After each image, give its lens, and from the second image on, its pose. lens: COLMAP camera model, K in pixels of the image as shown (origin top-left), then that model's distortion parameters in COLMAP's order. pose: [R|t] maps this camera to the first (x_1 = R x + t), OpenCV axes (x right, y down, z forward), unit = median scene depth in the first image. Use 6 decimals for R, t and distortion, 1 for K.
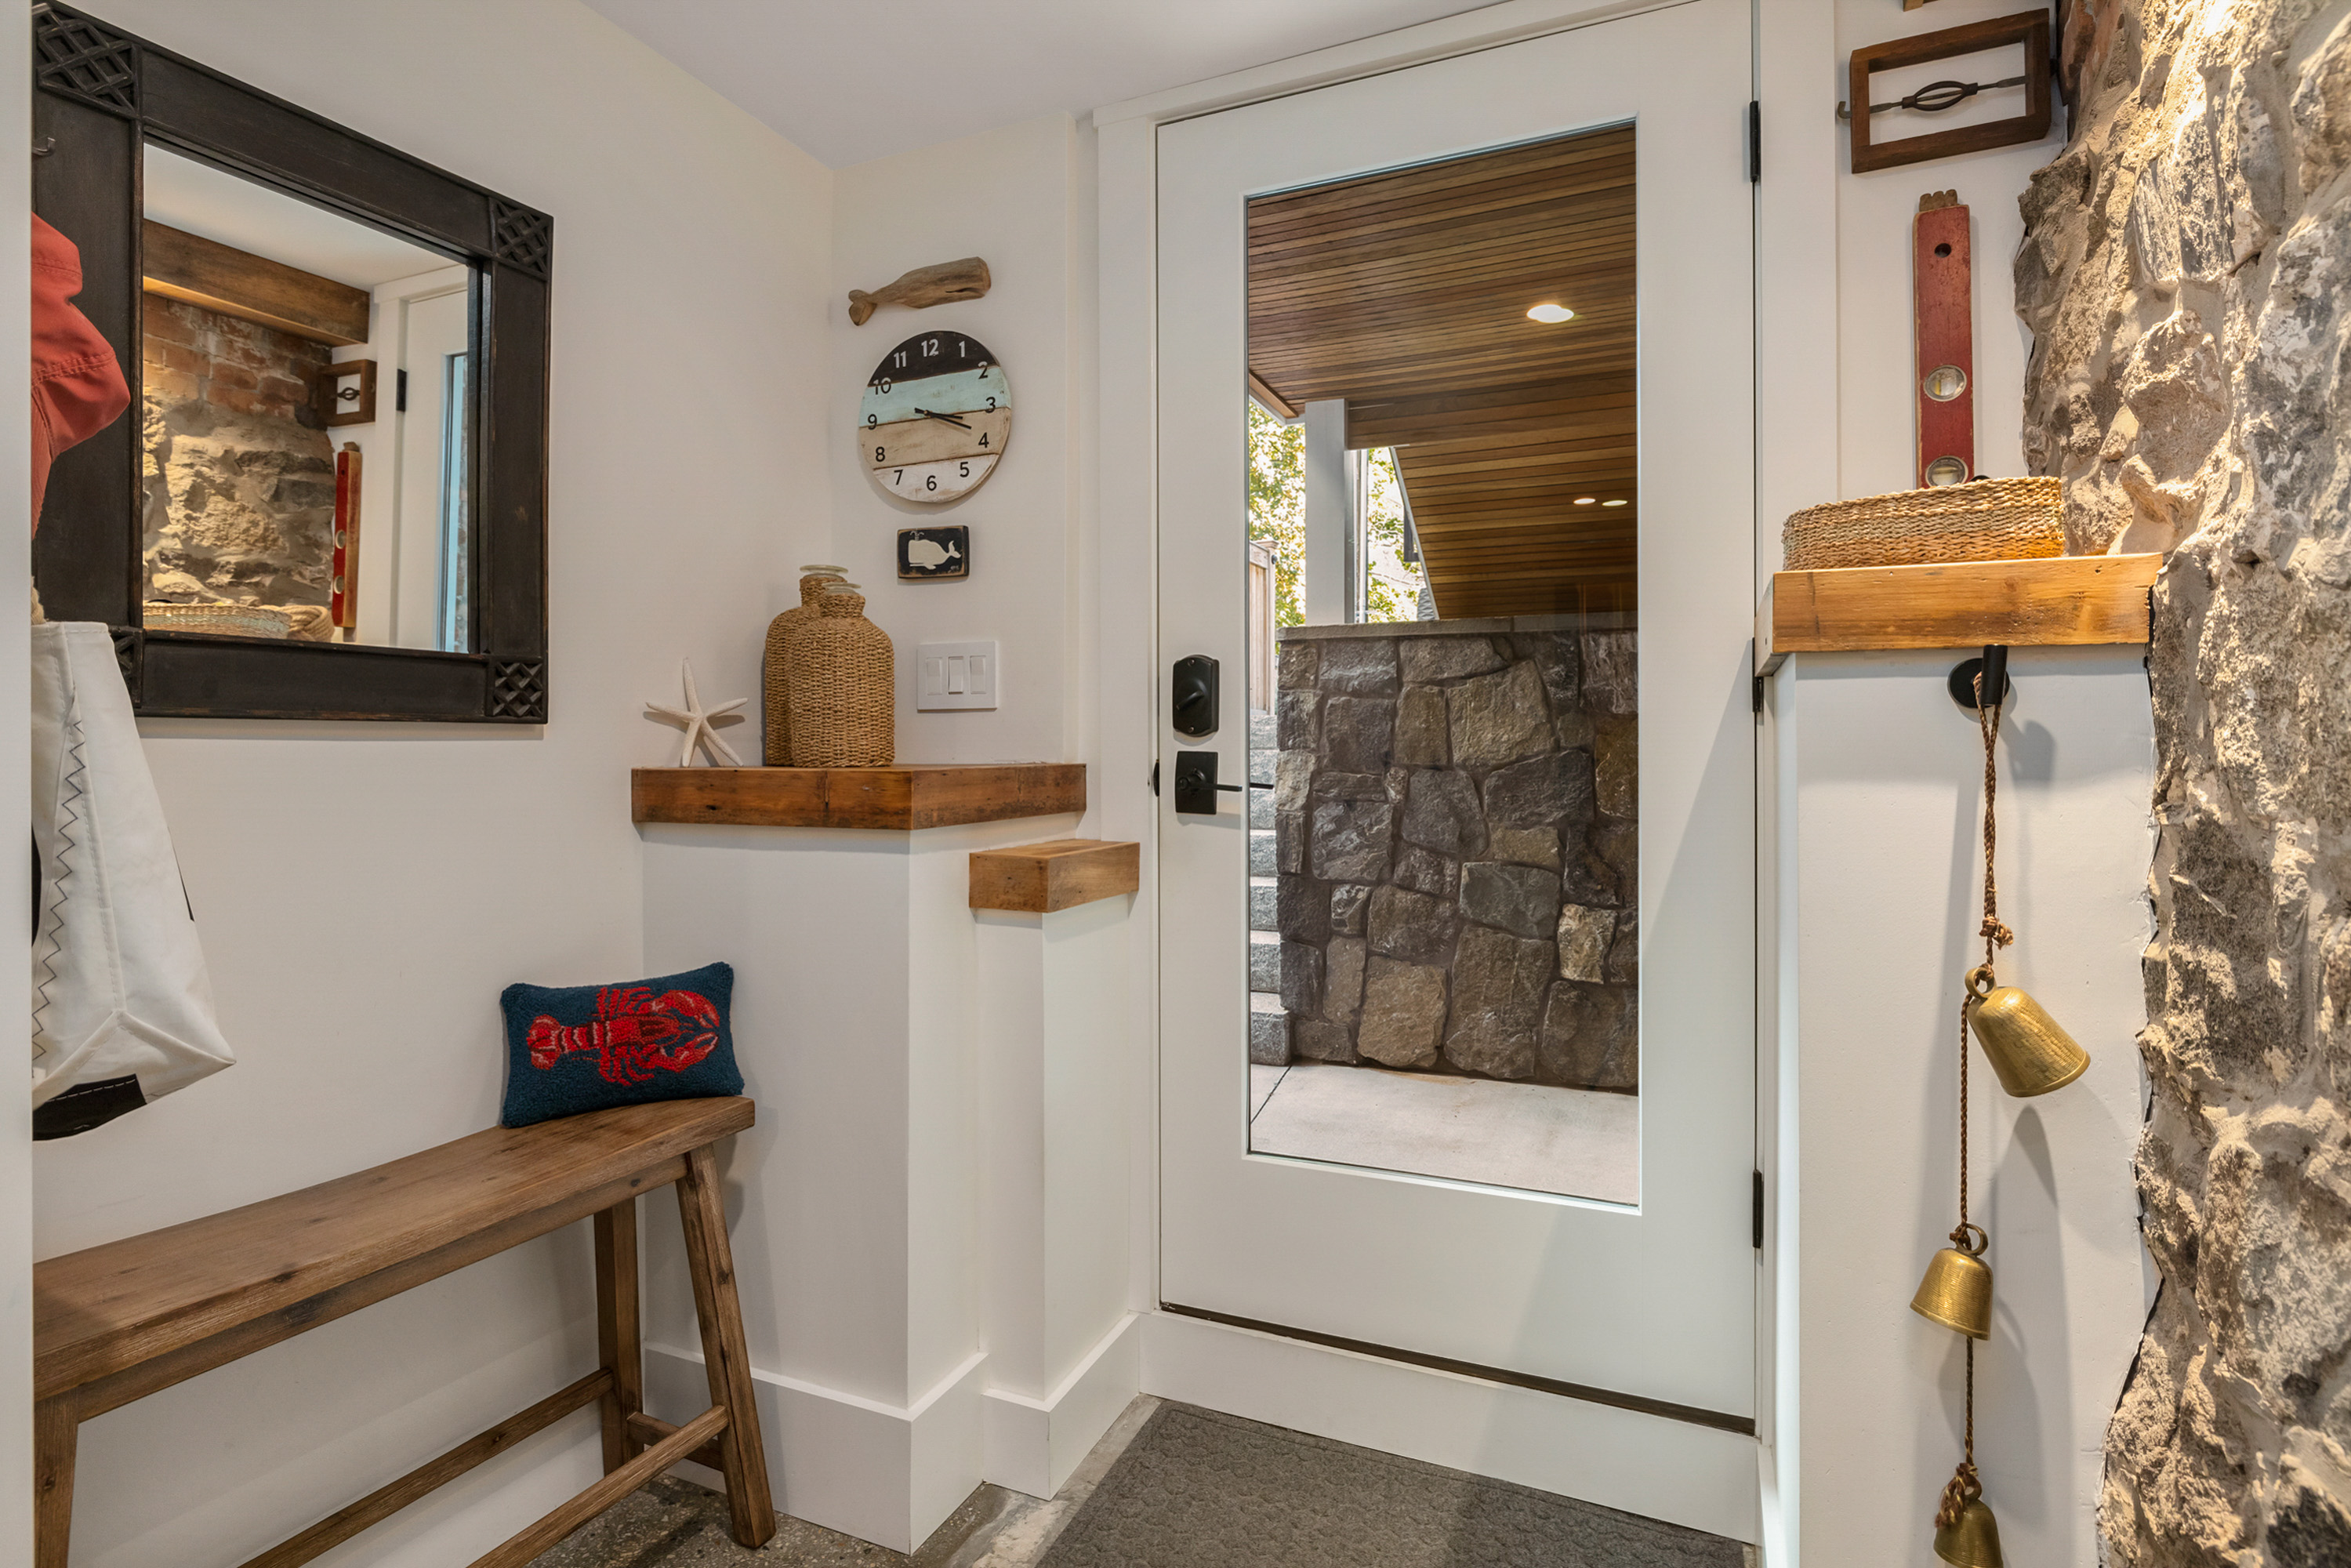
lens RADIAL K [[1186.9, 0, 1152.0], [0, 1186.9, 754.1], [0, 0, 1]] dist [-0.003888, 0.000563]
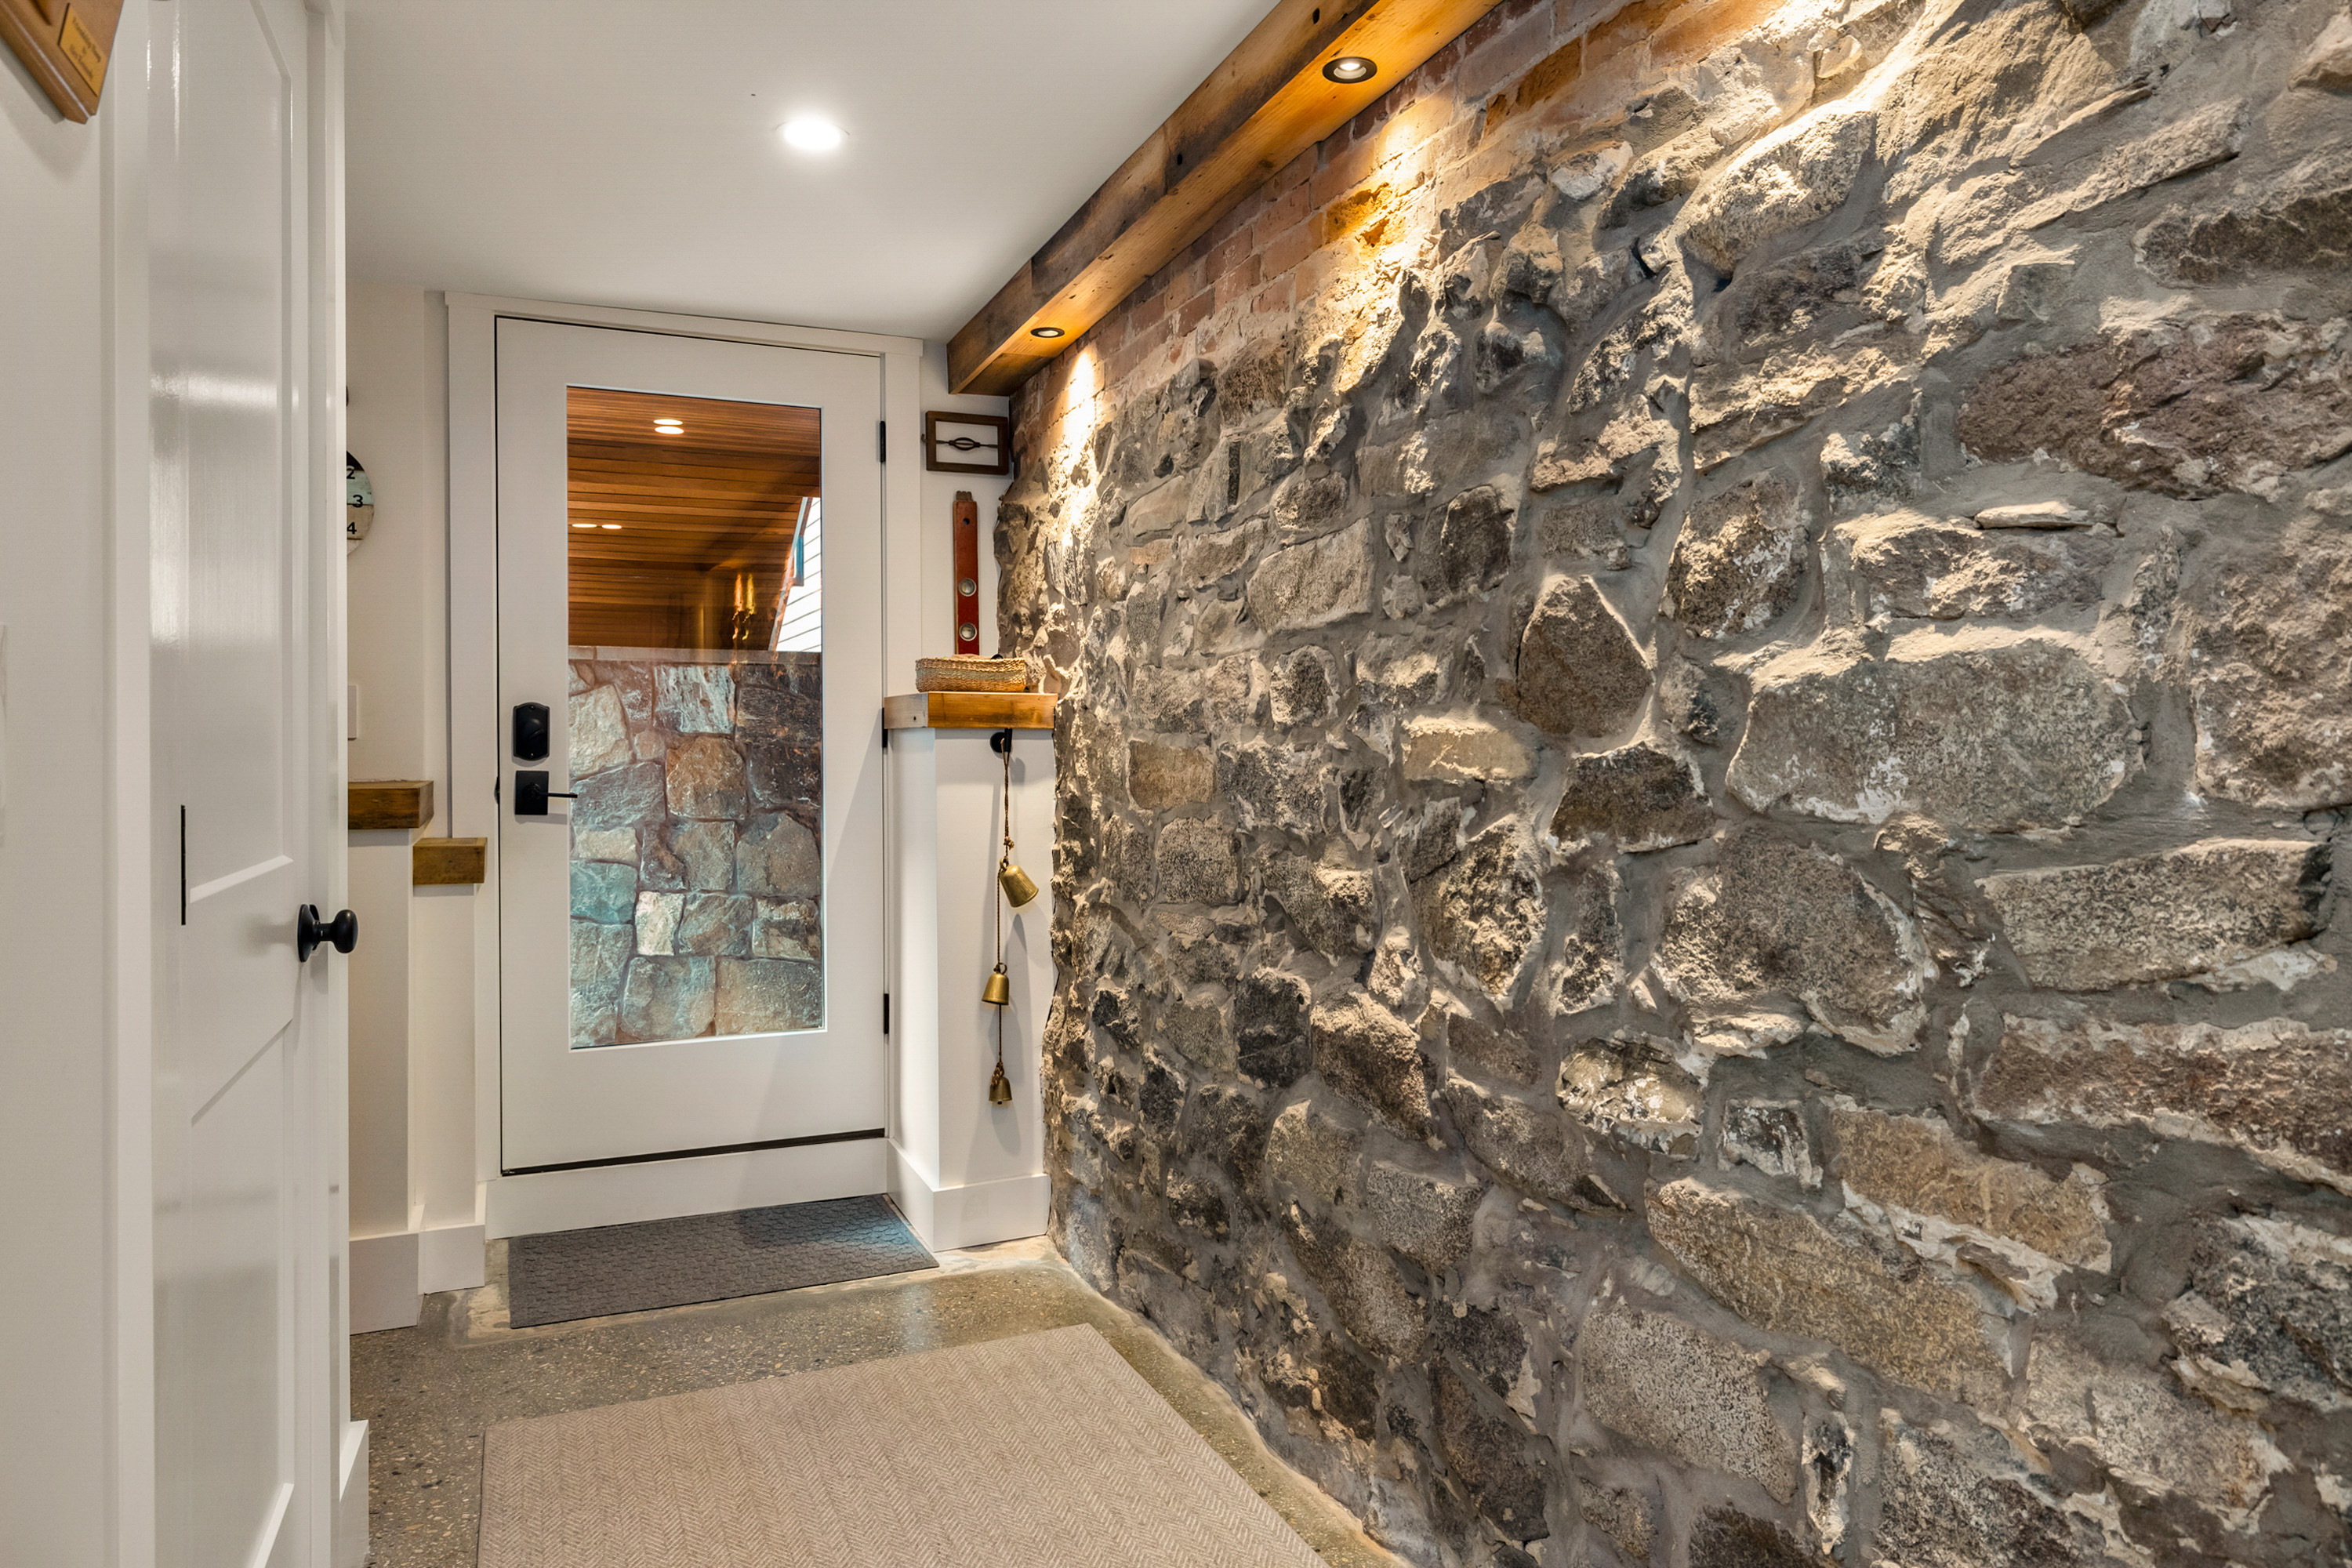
lens RADIAL K [[1474.5, 0, 1175.5], [0, 1474.5, 774.1], [0, 0, 1]] dist [-0.000721, 0.000062]
pose [[0.669744, -0.012726, 0.742483, -1.094898], [0.003113, 0.999892, 0.014330, -0.030931], [-0.742586, -0.007286, 0.669711, -1.081377]]
